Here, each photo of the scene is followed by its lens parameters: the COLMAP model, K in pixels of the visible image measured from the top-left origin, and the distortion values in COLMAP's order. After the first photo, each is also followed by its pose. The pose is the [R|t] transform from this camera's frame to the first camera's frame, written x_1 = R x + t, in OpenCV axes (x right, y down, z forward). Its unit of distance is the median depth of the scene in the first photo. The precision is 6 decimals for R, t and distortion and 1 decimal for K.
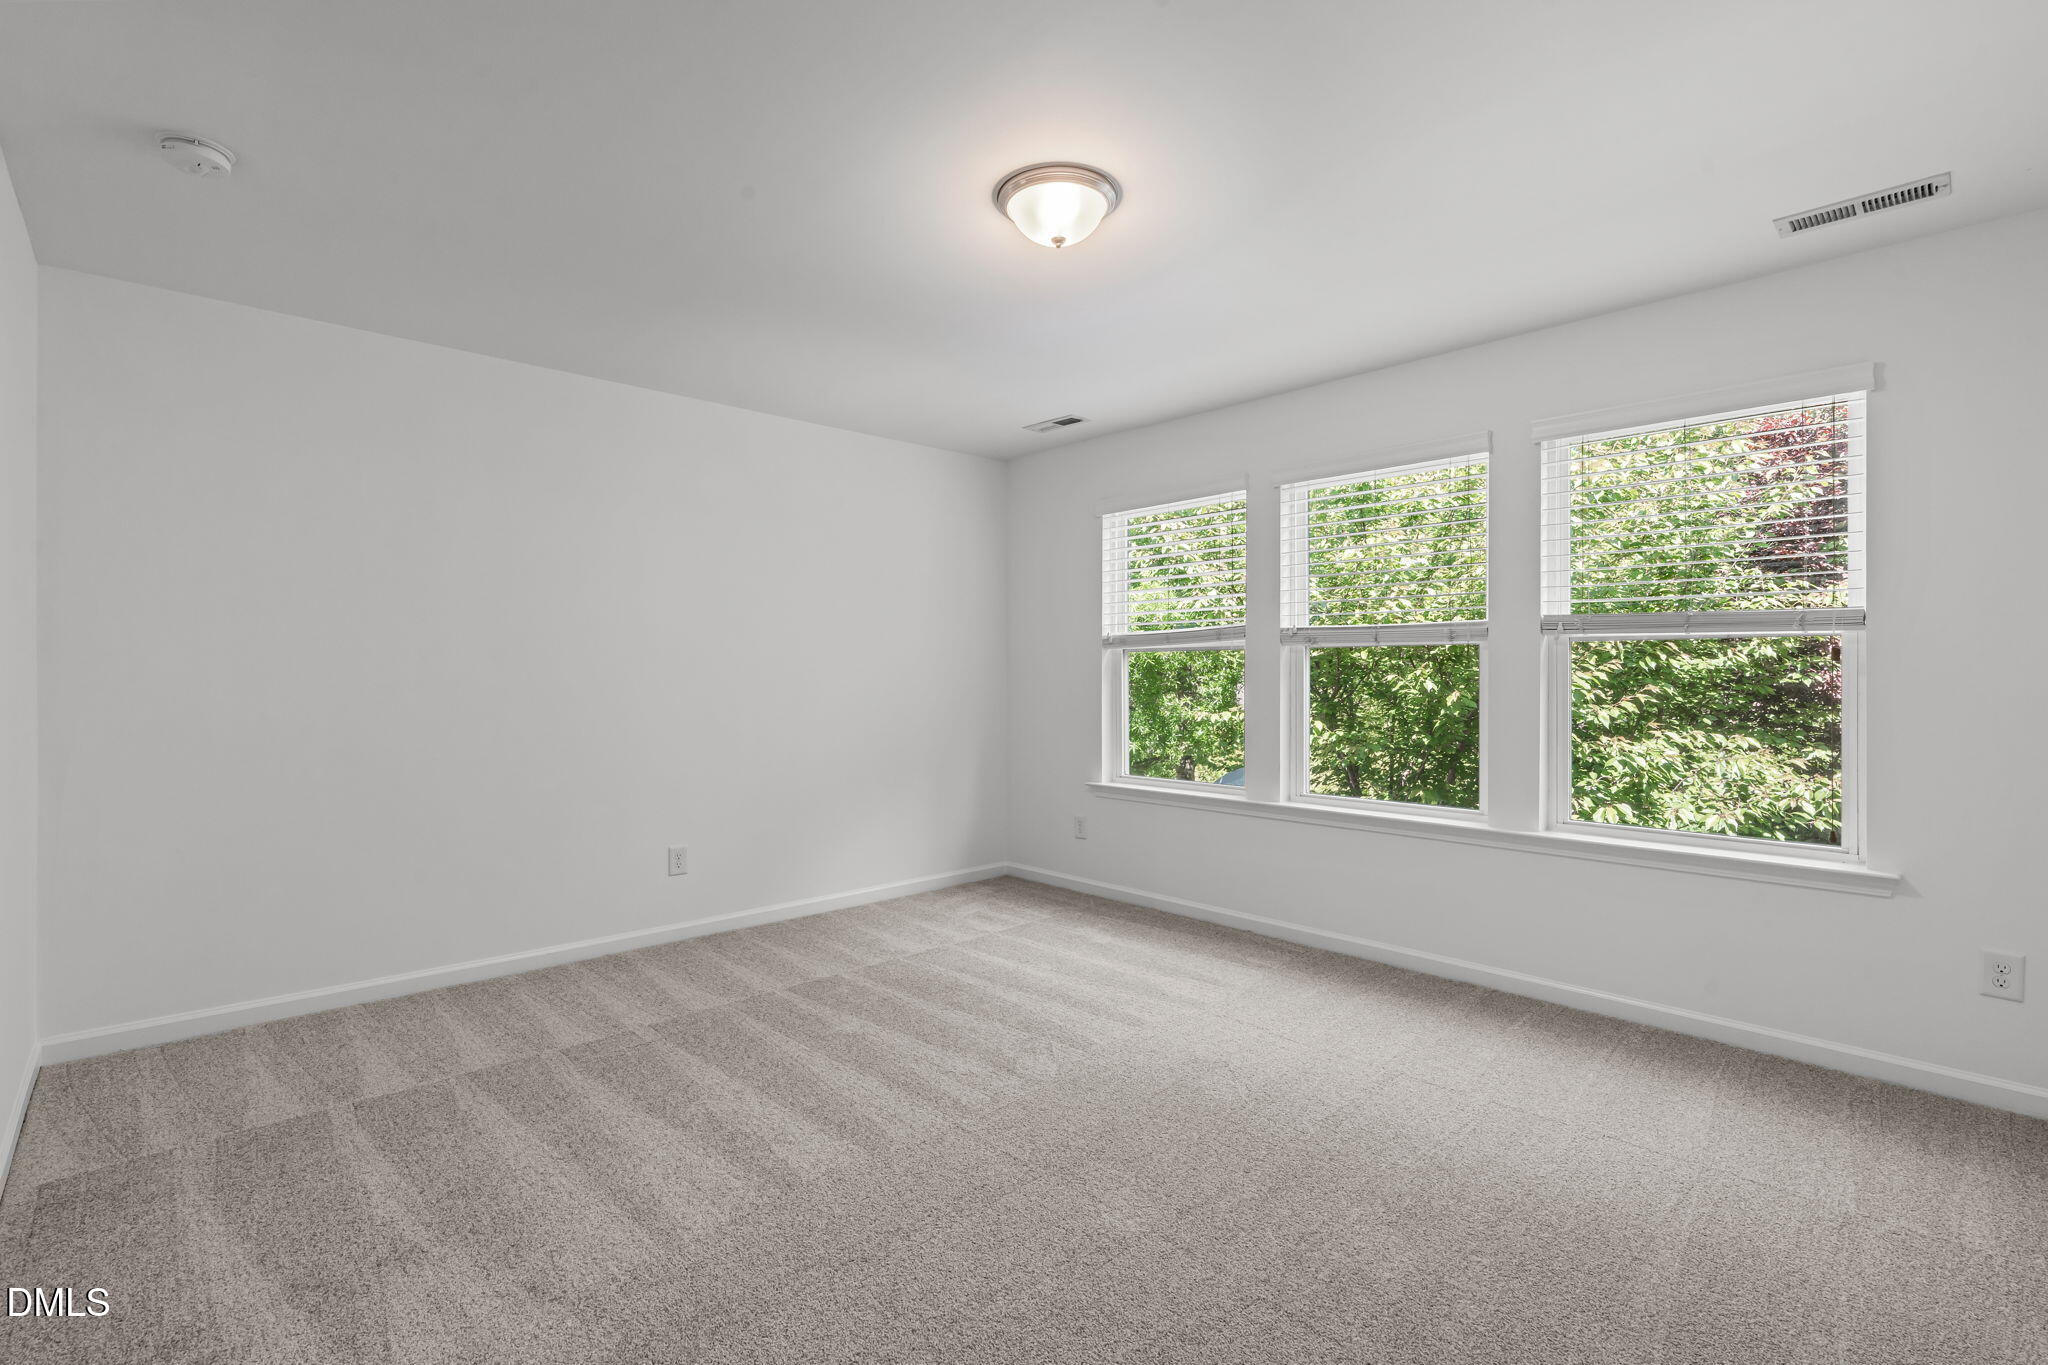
lens RADIAL K [[929.5, 0, 1017.5], [0, 929.5, 689.4], [0, 0, 1]] dist [-0.000094, 0.000182]
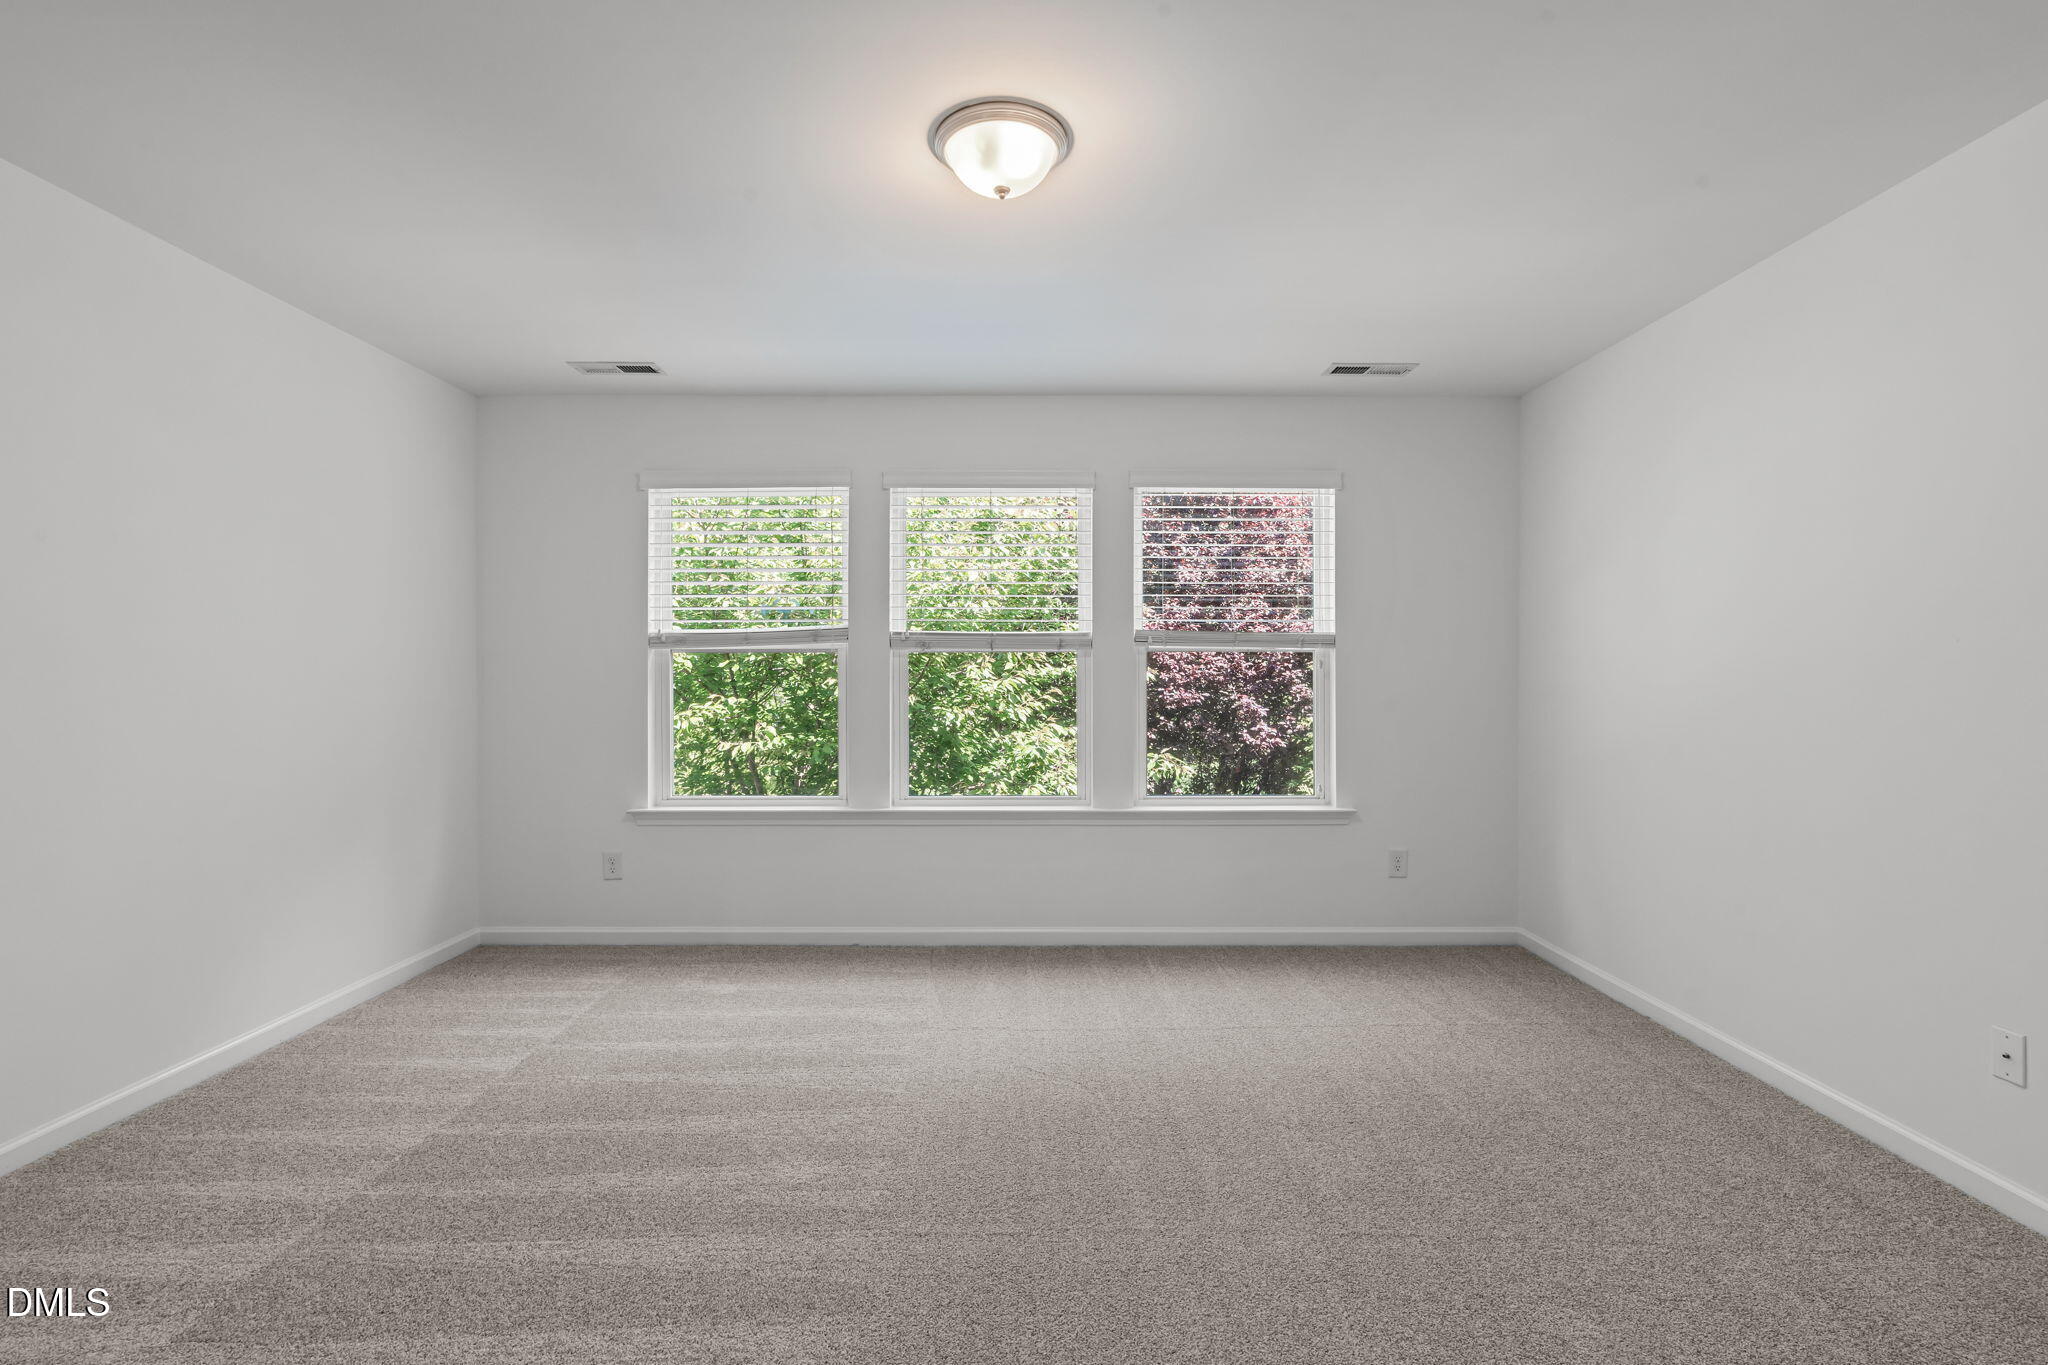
lens RADIAL K [[929.5, 0, 1017.5], [0, 929.5, 689.4], [0, 0, 1]] dist [-0.000094, 0.000182]
pose [[0.688017, -0.007659, 0.725654, -0.415678], [0.013135, 0.999912, -0.001899, -0.000751], [-0.725576, 0.010838, 0.688057, 0.264555]]
